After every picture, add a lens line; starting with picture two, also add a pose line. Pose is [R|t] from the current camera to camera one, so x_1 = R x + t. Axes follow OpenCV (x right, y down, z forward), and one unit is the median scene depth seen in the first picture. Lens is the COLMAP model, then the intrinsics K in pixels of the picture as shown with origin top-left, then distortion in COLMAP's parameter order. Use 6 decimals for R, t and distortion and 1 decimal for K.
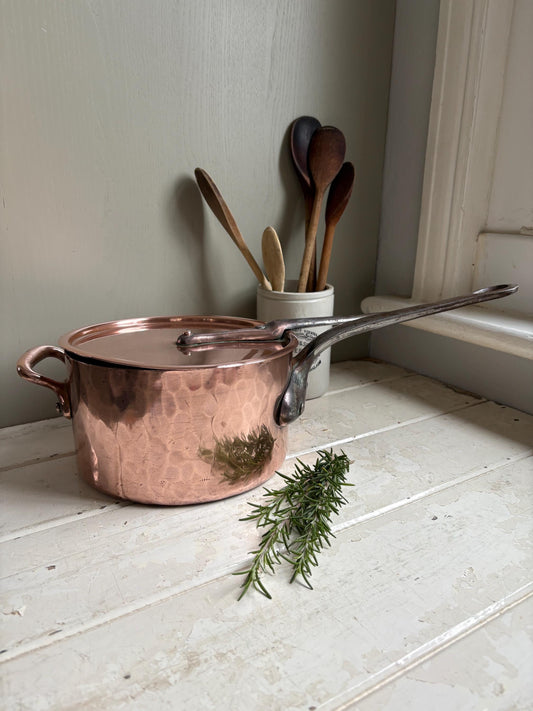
lens RADIAL K [[541.0, 0, 266.2], [0, 541.0, 356.0], [0, 0, 1]] dist [0.013180, -0.017378]
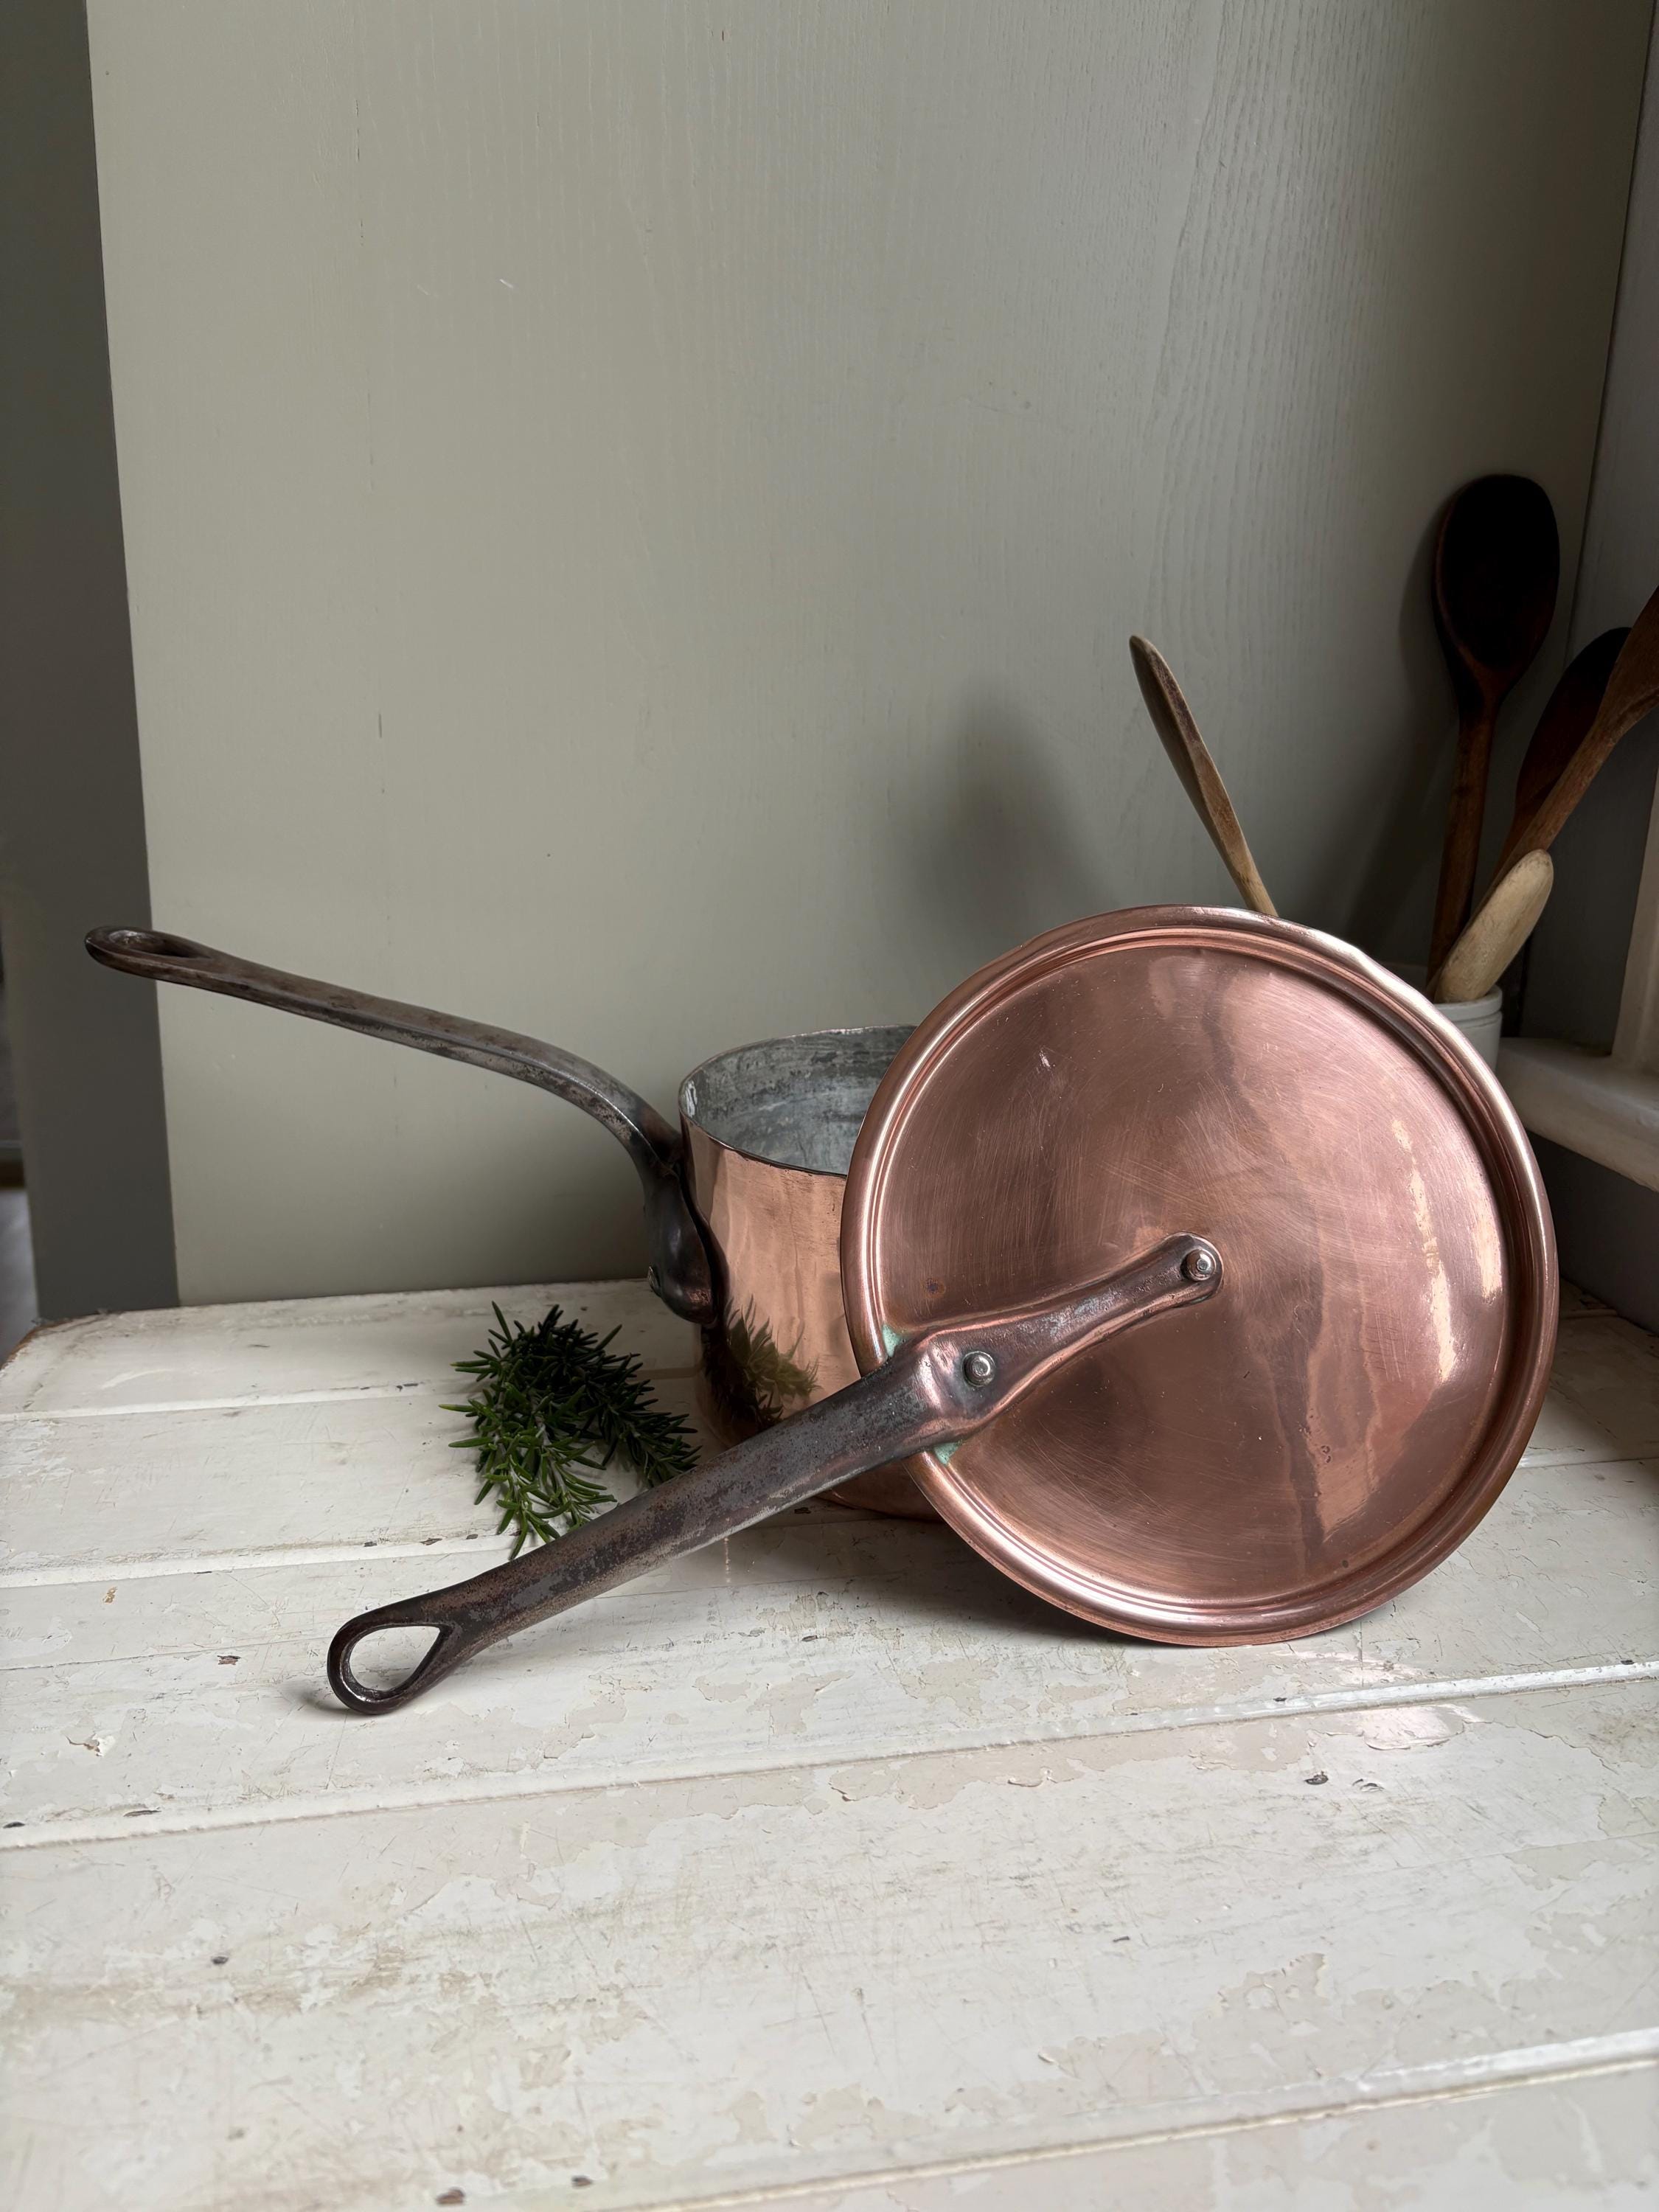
lens RADIAL K [[1683.1, 0, 844.7], [0, 1683.1, 1104.2], [0, 0, 1]] dist [0.013180, -0.017378]
pose [[0.932457, 0.102487, -0.346439, 0.482851], [-0.111902, 0.993693, -0.007226, -0.065840], [0.343513, 0.045505, 0.938045, -0.025914]]
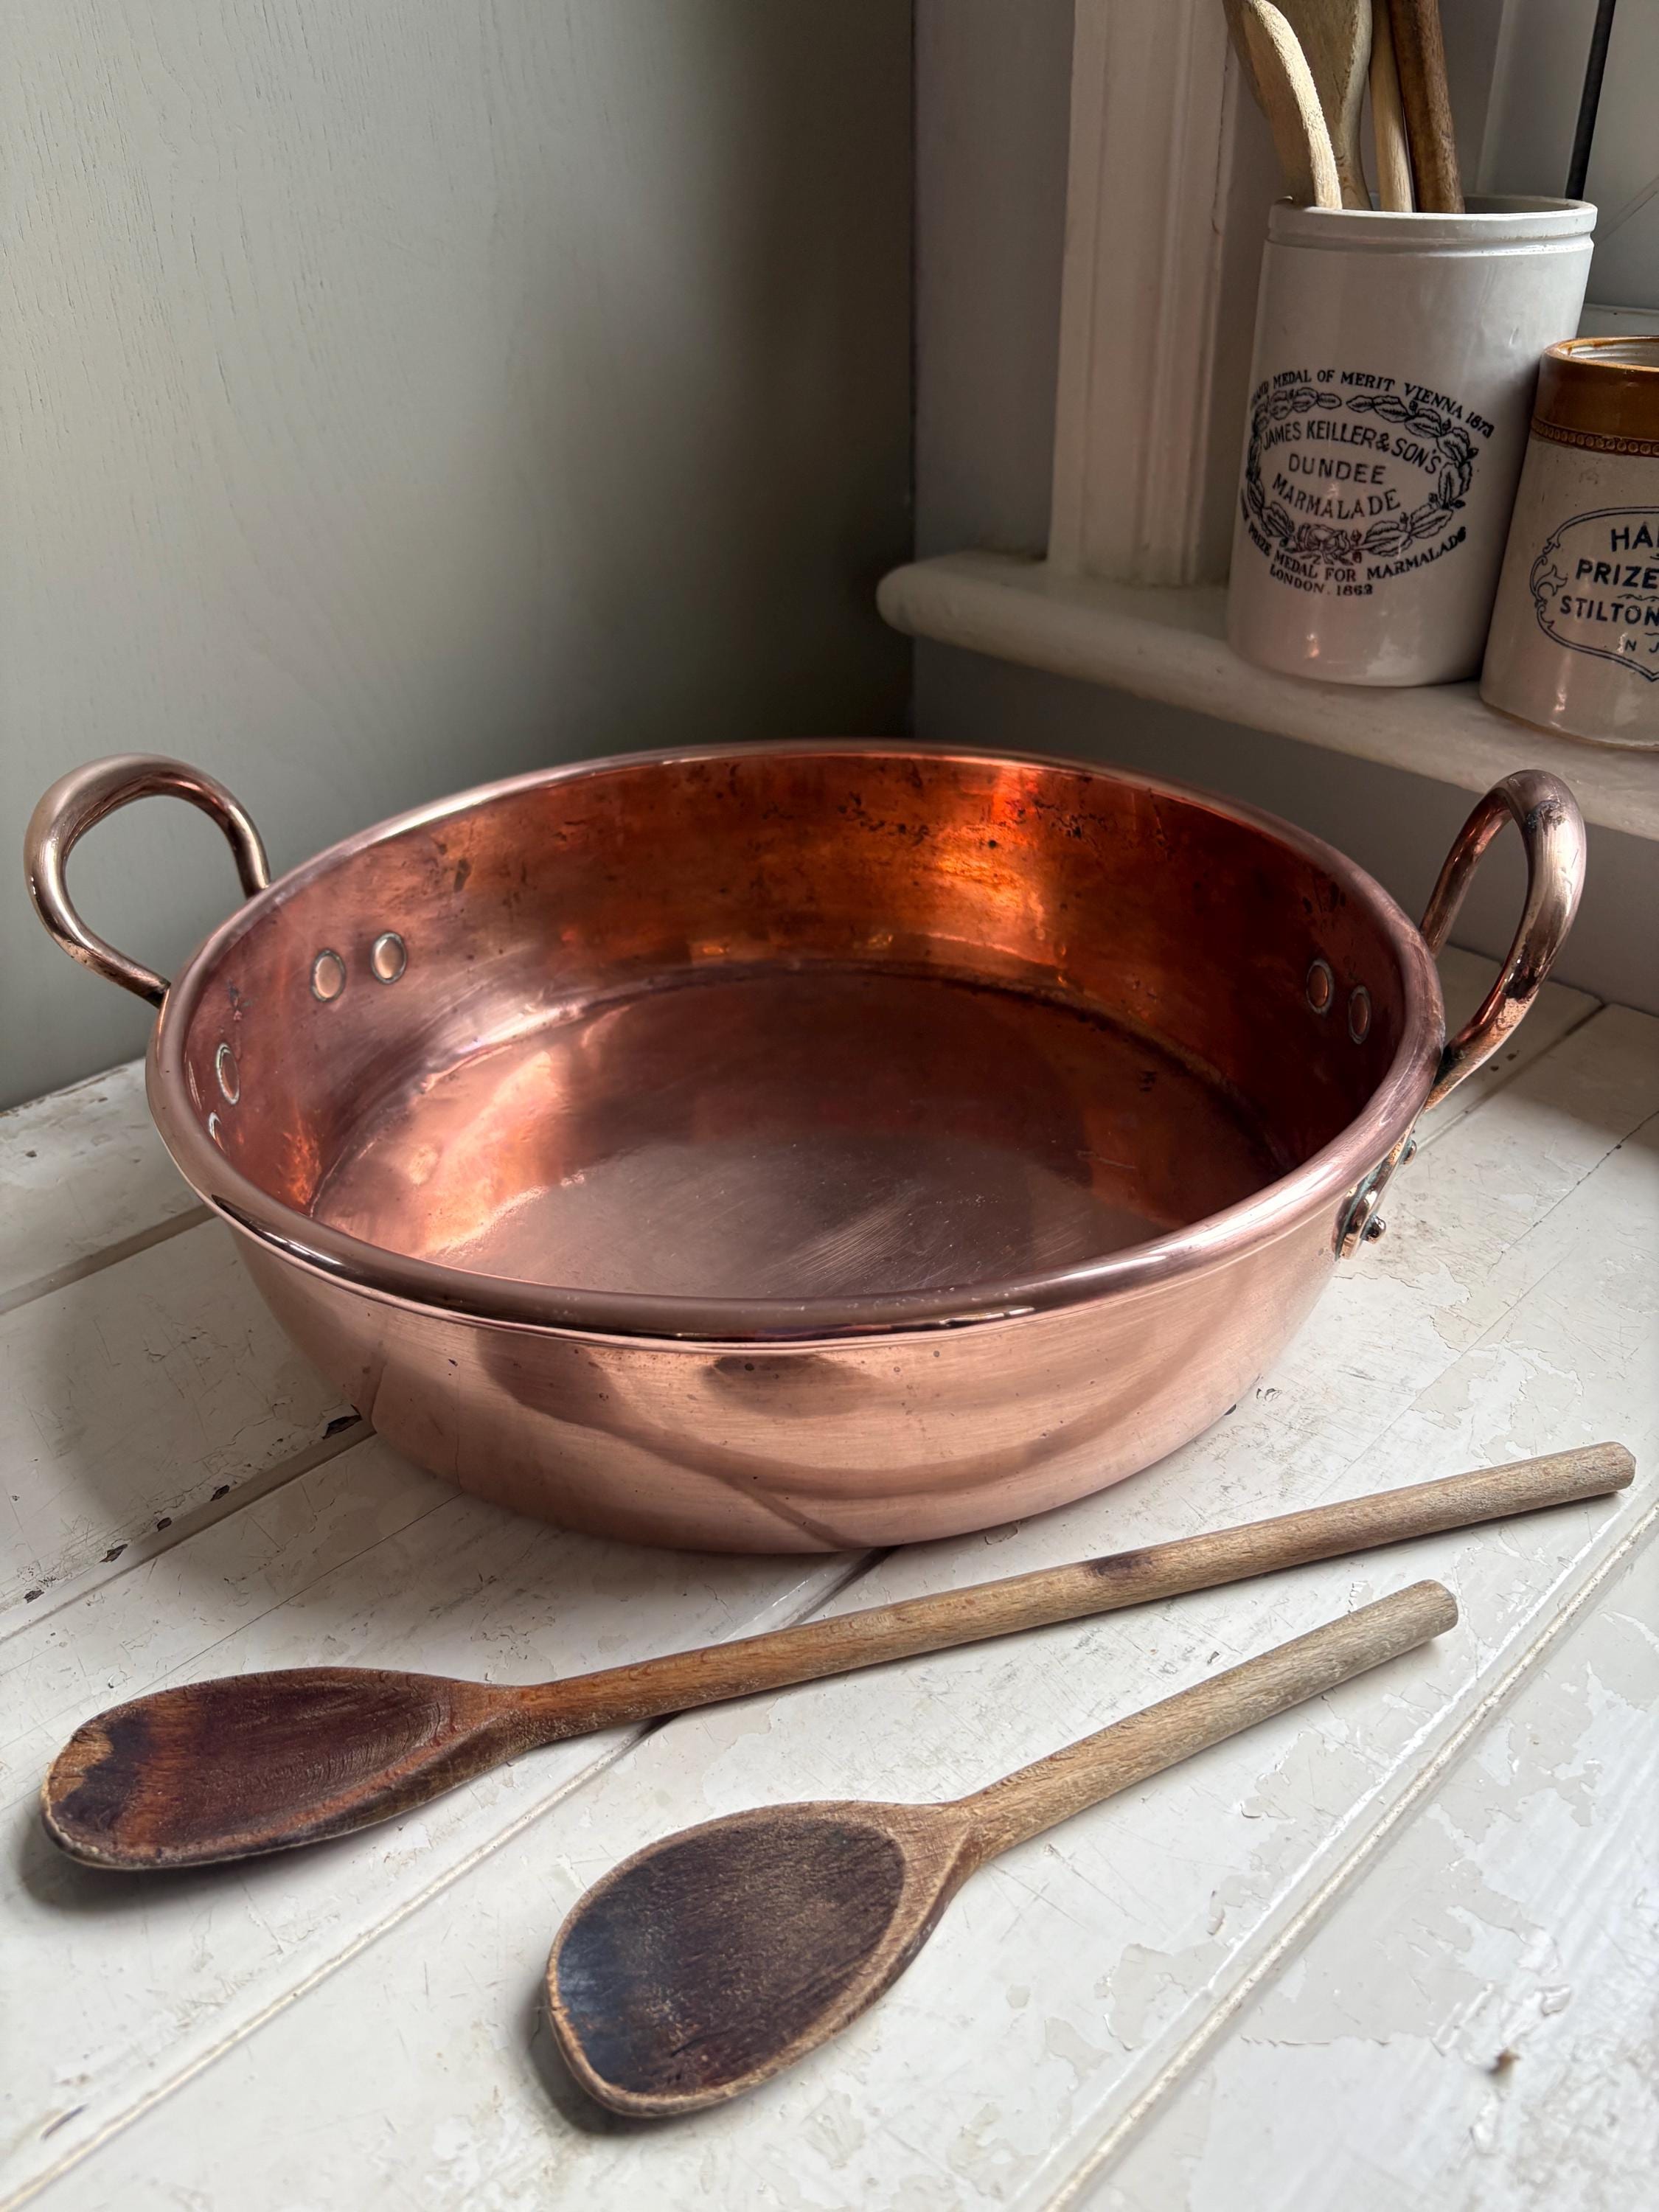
lens RADIAL K [[1683.1, 0, 832.0], [0, 1683.1, 1128.8], [0, 0, 1]] dist [0.013180, -0.017378]
pose [[0.979002, -0.140683, 0.147526, -0.046882], [0.093721, 0.953295, 0.287132, -0.212458], [-0.181030, -0.267277, 0.946462, 0.220292]]
